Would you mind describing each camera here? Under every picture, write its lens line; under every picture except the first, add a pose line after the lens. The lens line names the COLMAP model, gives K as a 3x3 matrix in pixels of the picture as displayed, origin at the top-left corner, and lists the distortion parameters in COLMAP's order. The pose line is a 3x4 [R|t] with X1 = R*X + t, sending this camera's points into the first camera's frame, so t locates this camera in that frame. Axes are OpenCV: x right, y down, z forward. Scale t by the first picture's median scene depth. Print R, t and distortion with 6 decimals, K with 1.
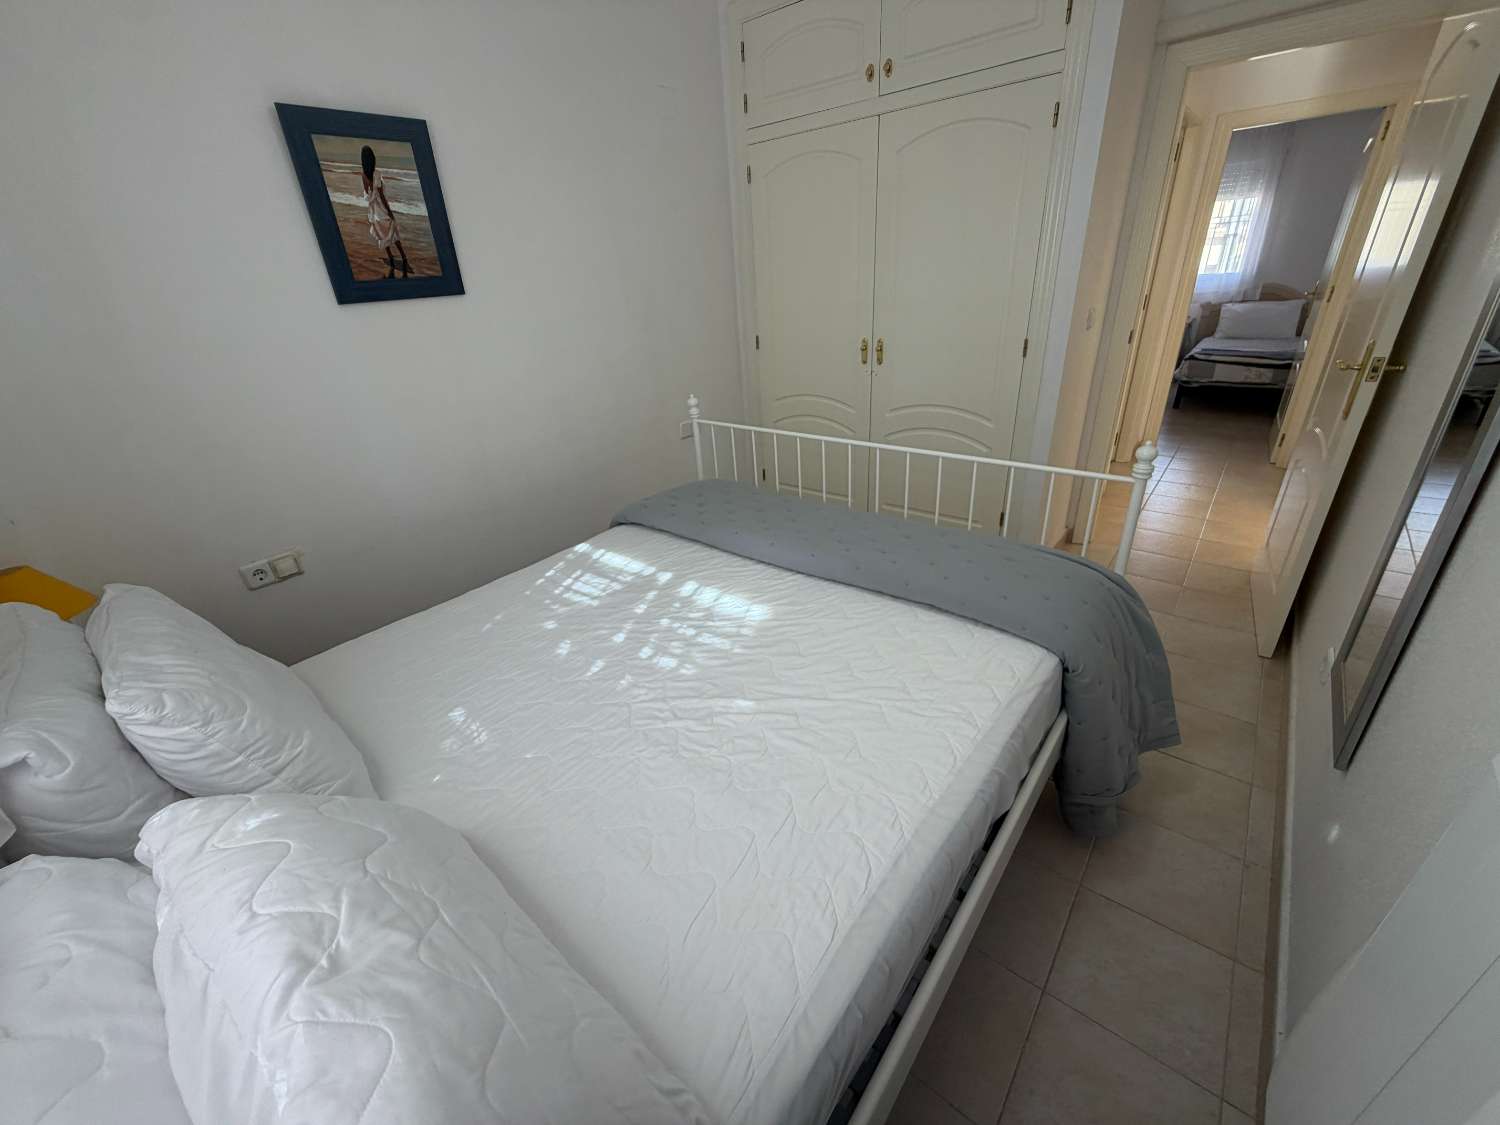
lens RADIAL K [[595.6, 0, 743.3], [0, 595.6, 555.3], [0, 0, 1]] dist [0.001140, -0.000810]
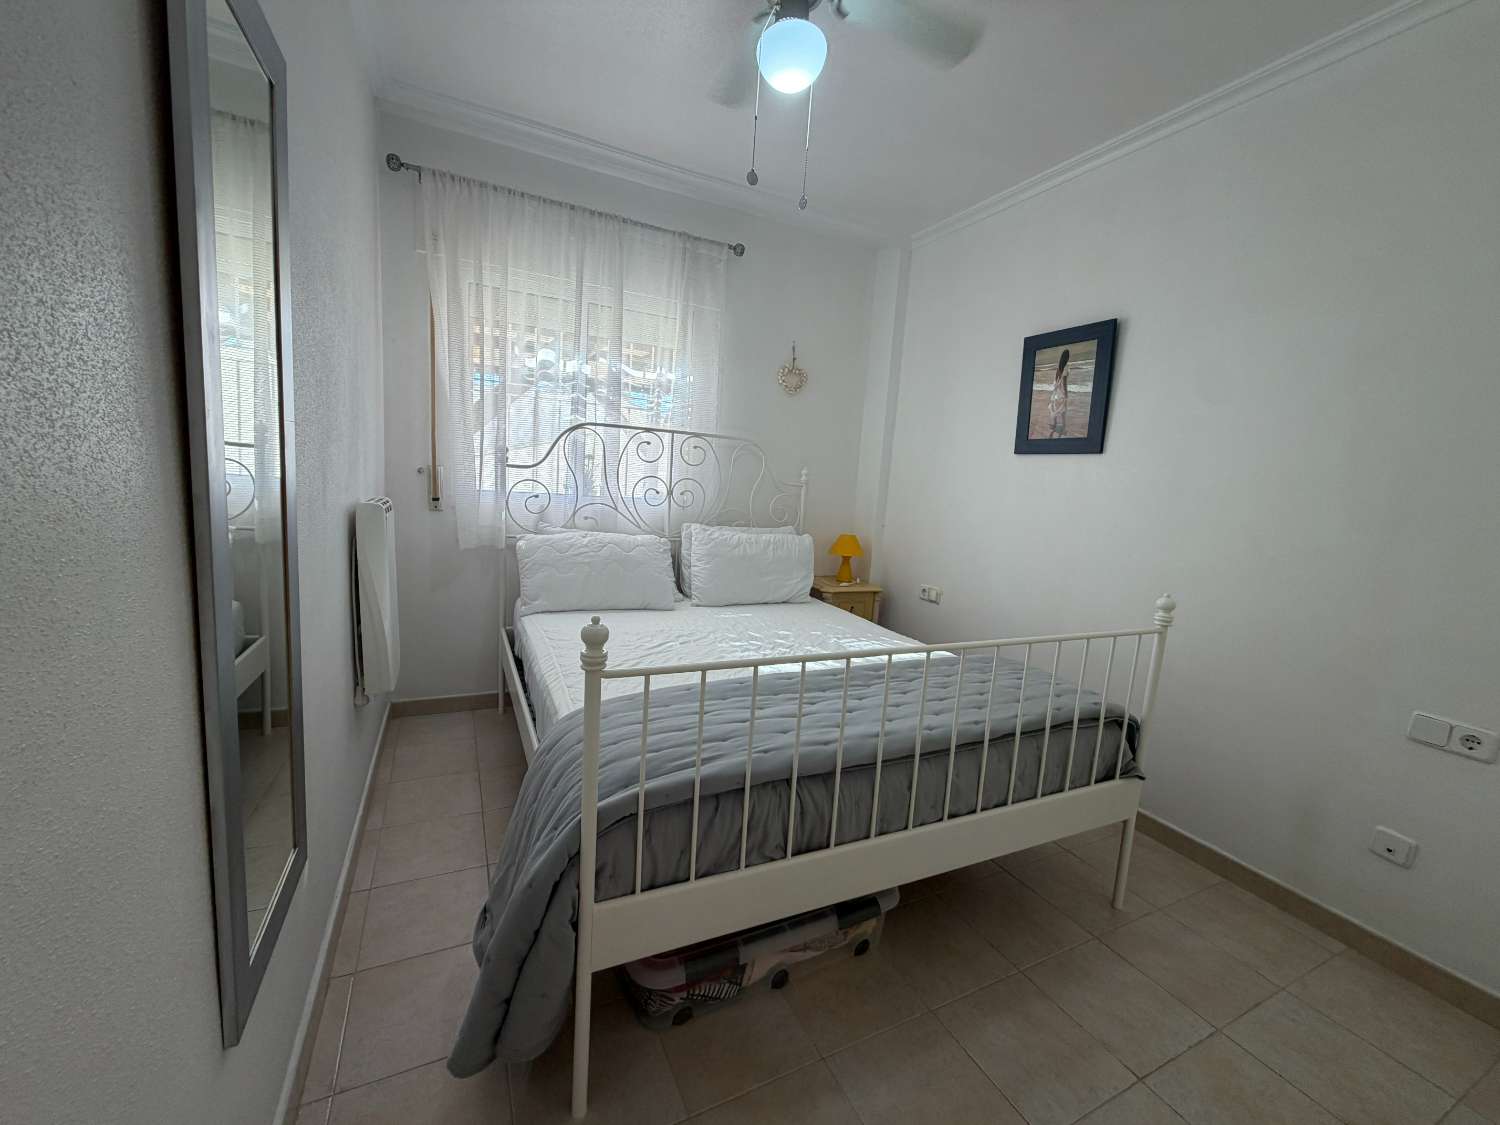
lens RADIAL K [[595.6, 0, 746.3], [0, 595.6, 555.8], [0, 0, 1]] dist [0.001140, -0.000810]
pose [[-0.406483, 0.164380, -0.898750, 0.943643], [-0.432525, 0.831854, 0.347765, -0.436183], [0.804795, 0.530092, -0.267036, 0.992061]]
